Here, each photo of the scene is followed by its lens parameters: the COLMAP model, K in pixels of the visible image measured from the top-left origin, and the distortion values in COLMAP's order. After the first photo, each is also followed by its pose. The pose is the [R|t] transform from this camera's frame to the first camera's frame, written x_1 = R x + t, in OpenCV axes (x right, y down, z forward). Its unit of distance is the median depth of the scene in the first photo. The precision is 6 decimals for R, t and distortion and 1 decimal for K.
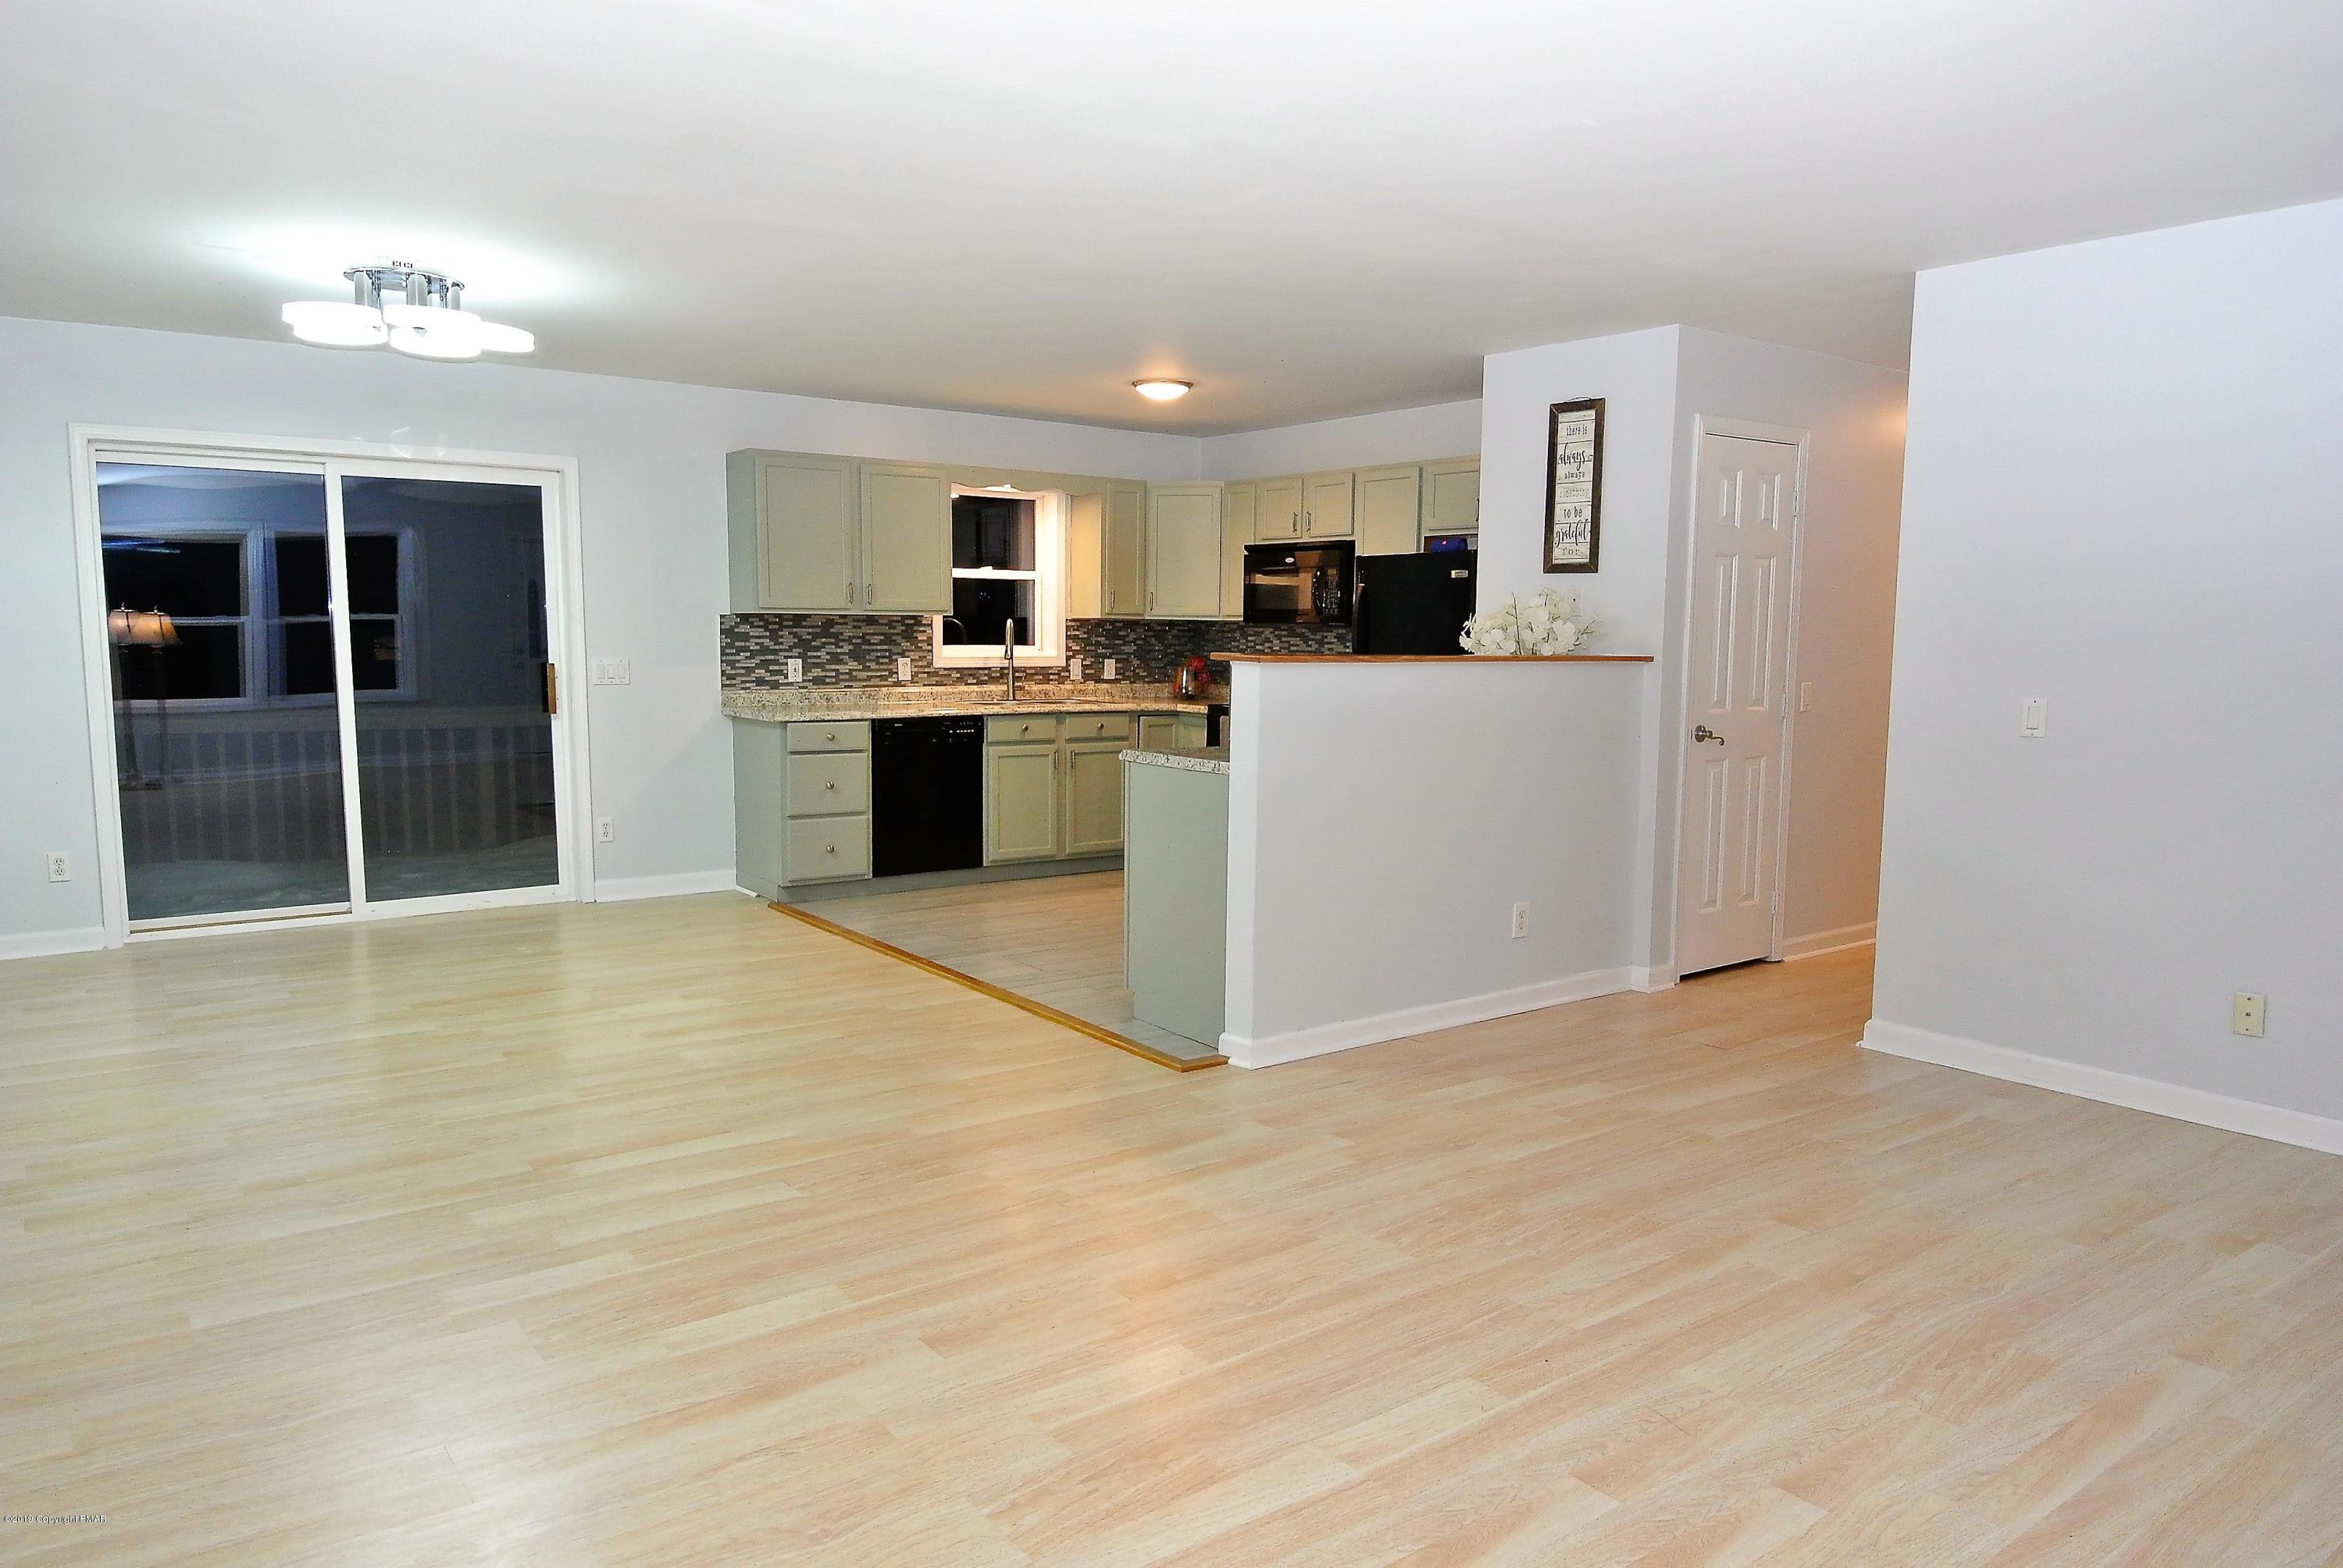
lens RADIAL K [[1524.7, 0, 1174.1], [0, 1524.7, 805.5], [0, 0, 1]] dist [0.016556, -0.038990]
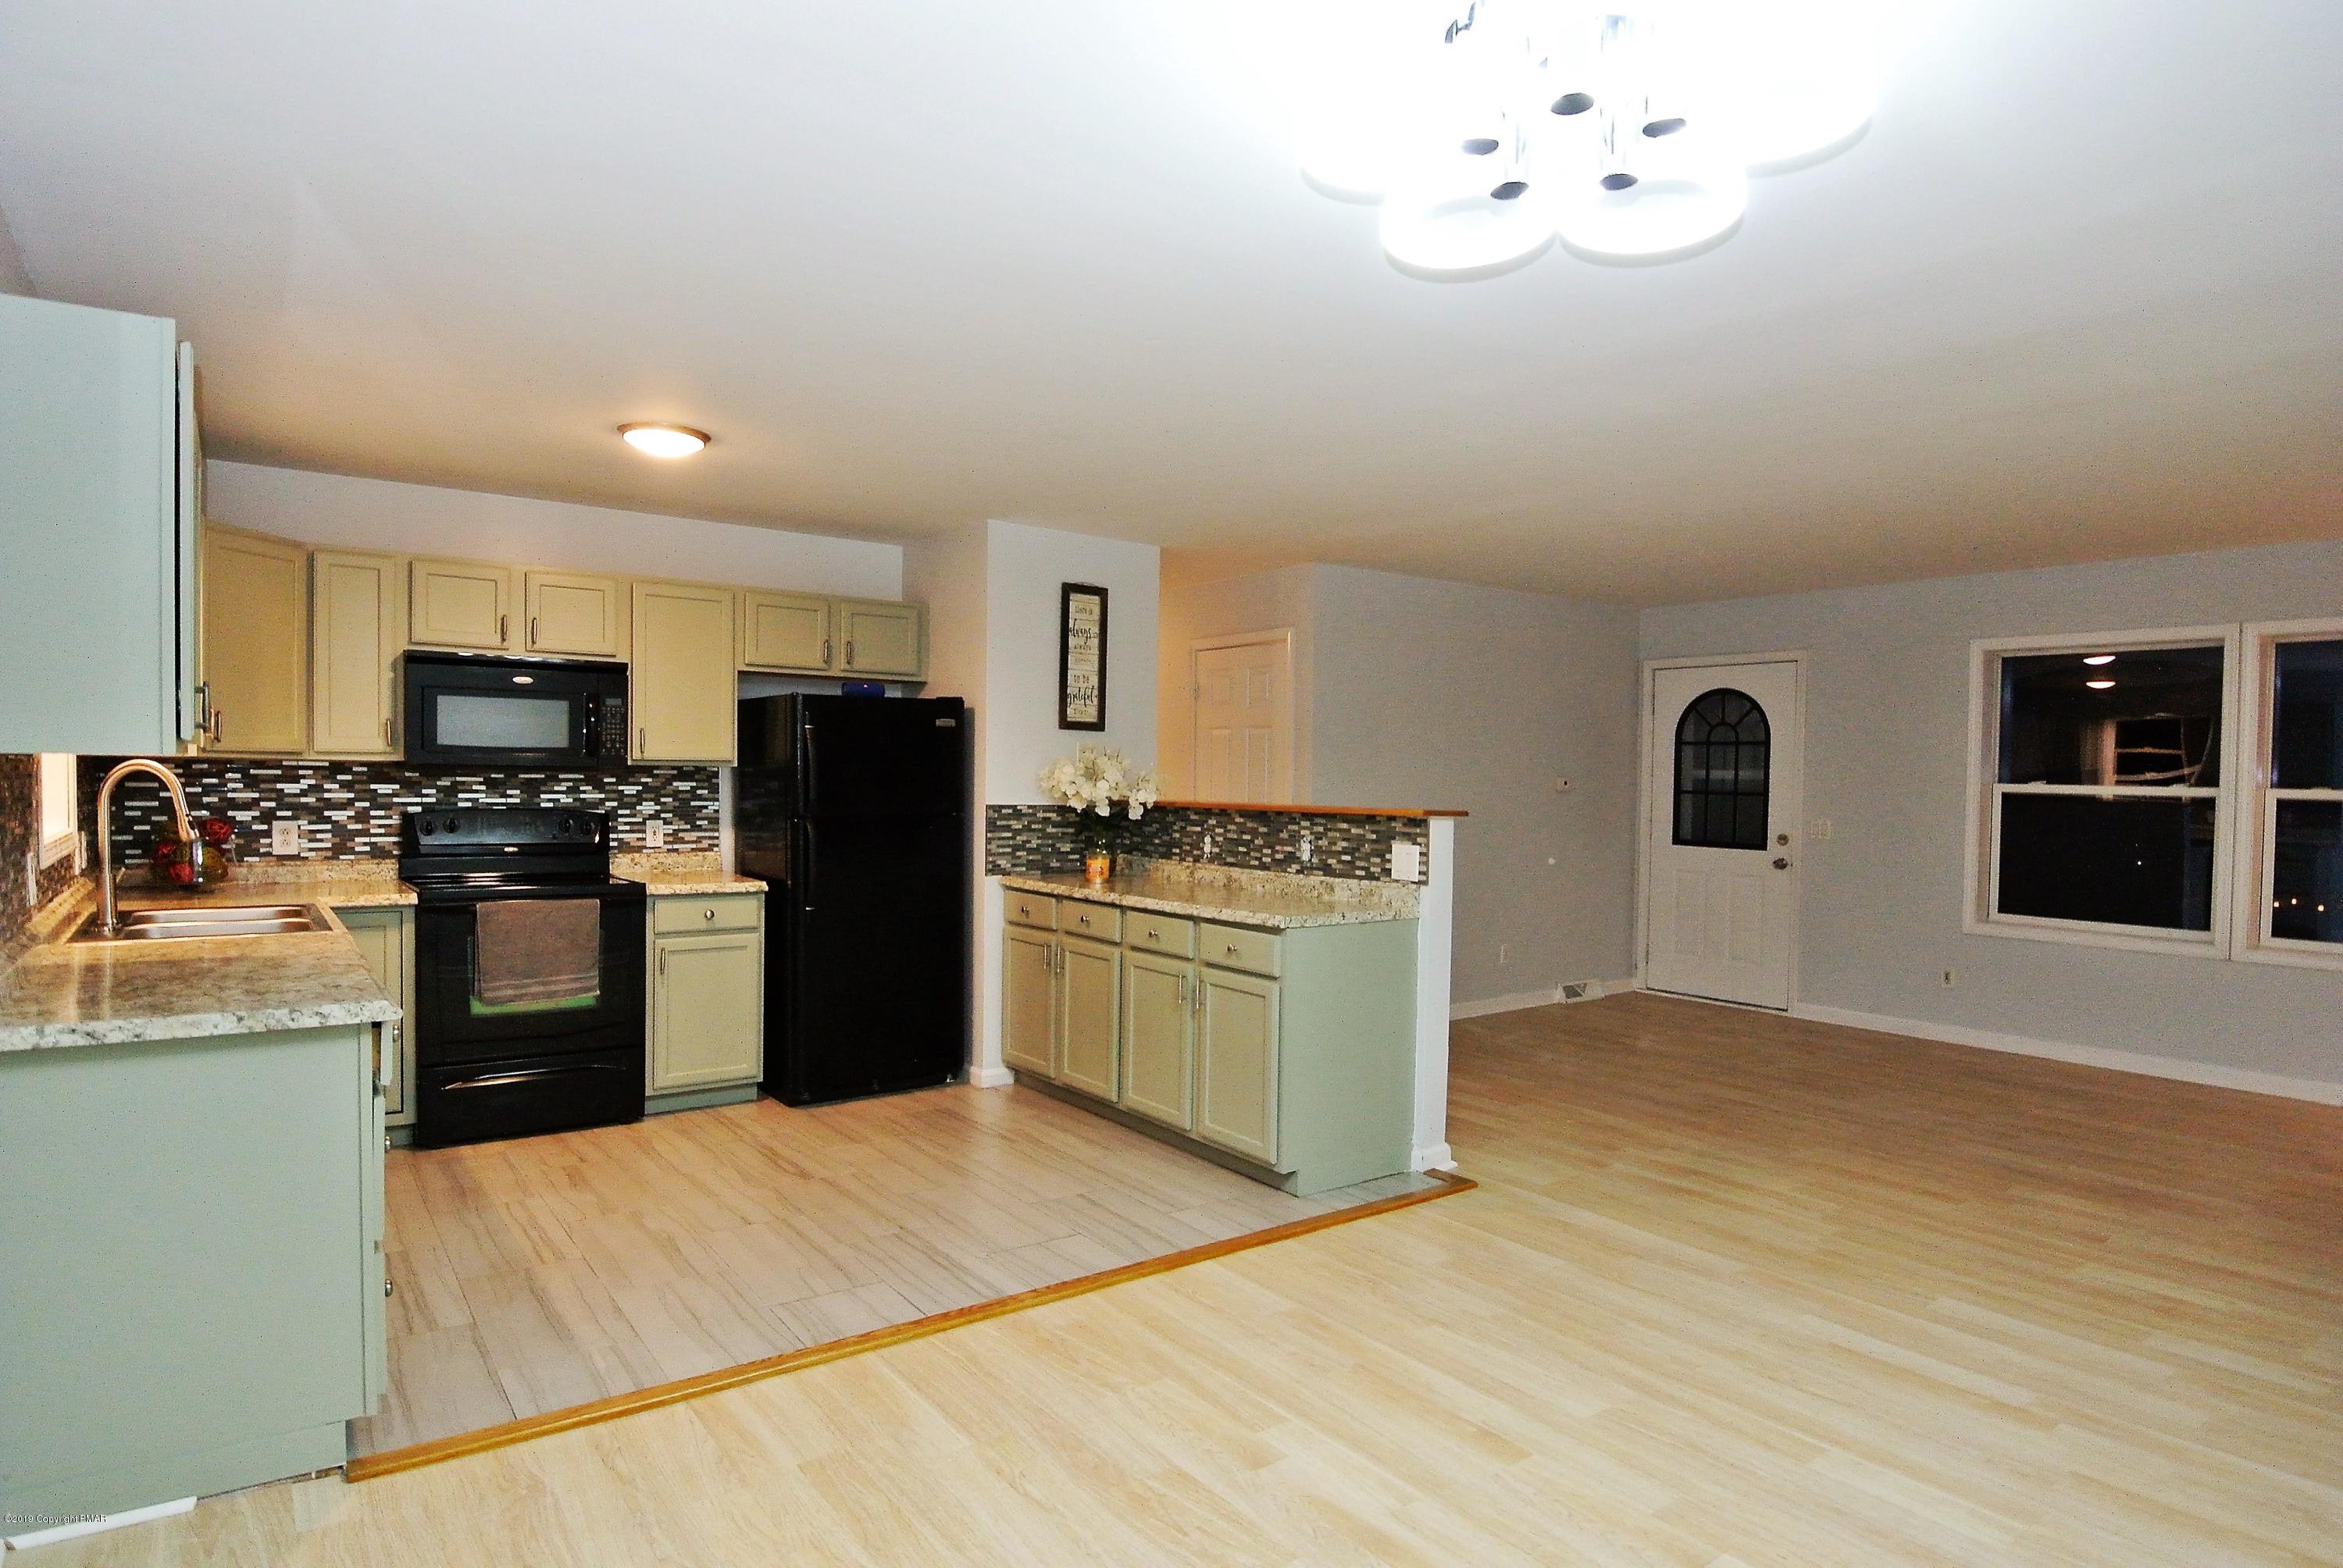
lens RADIAL K [[1277.8, 0, 1174.2], [0, 1277.8, 810.3], [0, 0, 1]] dist [0.003638, -0.031227]
pose [[0.004247, -0.040426, 0.999173, -0.563173], [0.101664, 0.994023, 0.039786, -0.096598], [-0.994810, 0.101411, 0.008332, 0.728872]]
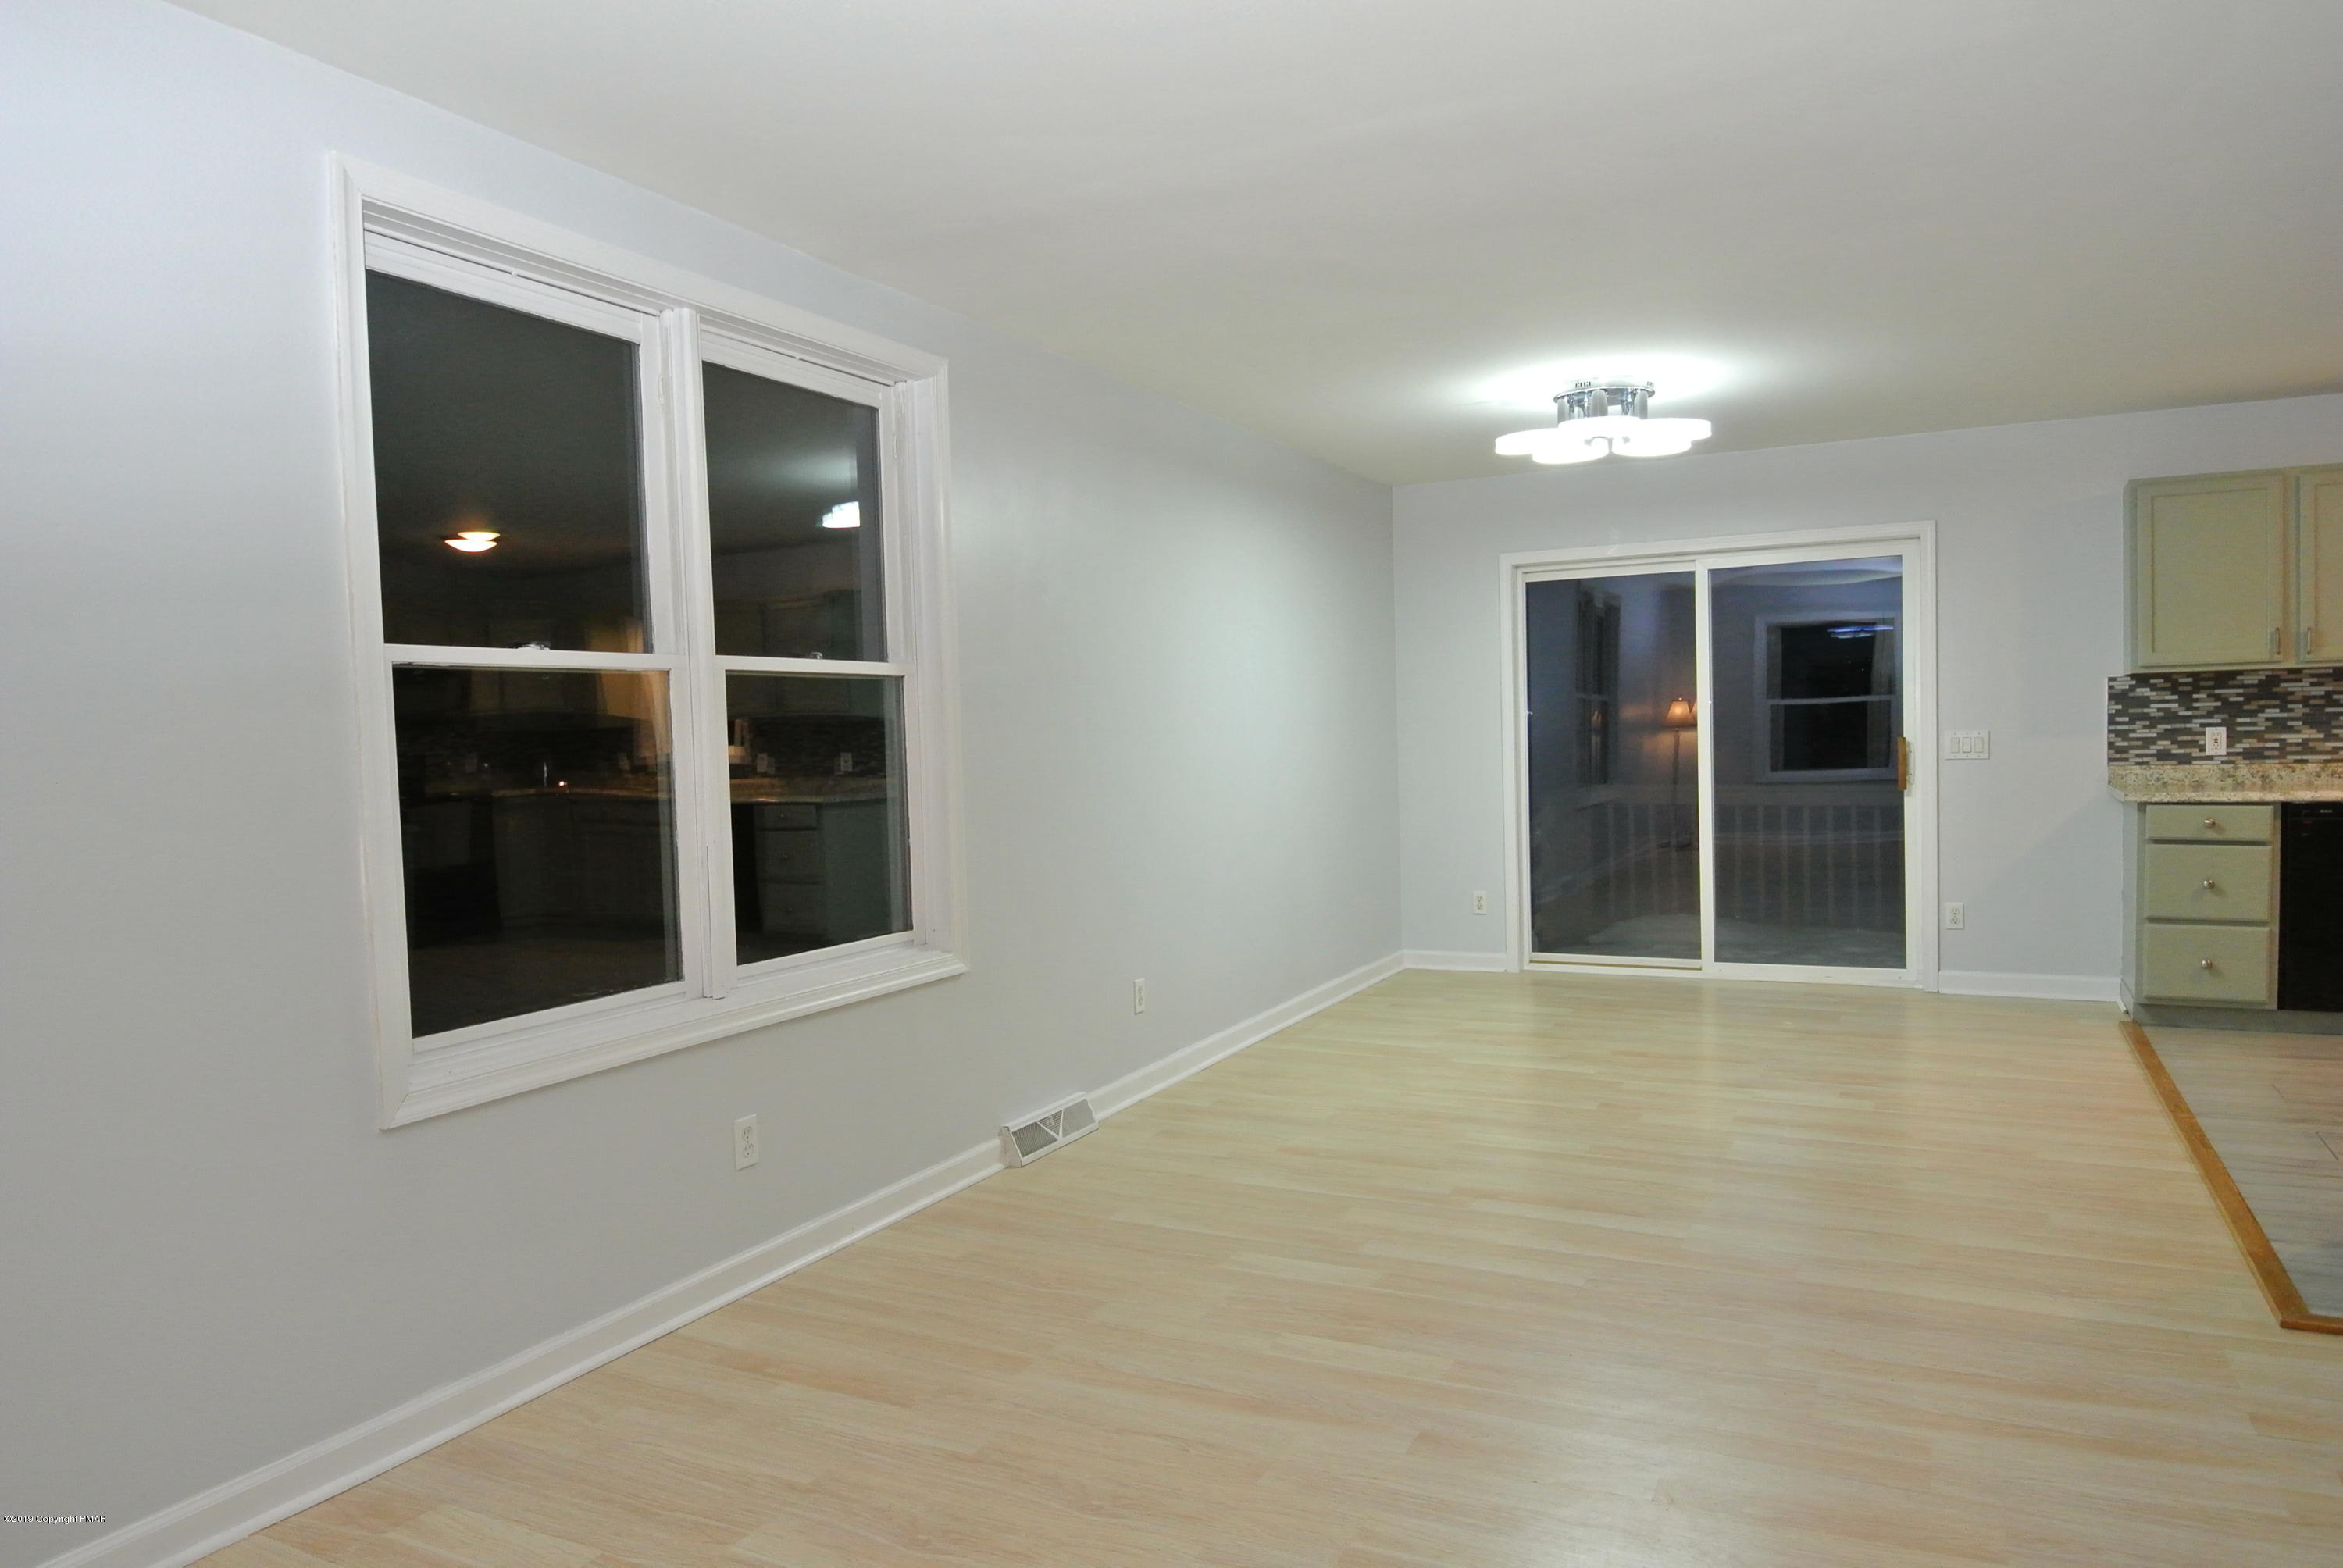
lens RADIAL K [[1524.7, 0, 1174.1], [0, 1524.7, 805.5], [0, 0, 1]] dist [0.016556, -0.038990]
pose [[0.445216, 0.022406, -0.895143, 0.234074], [-0.070750, 0.997442, -0.010222, -0.007652], [0.892624, 0.067883, 0.445662, 0.156417]]
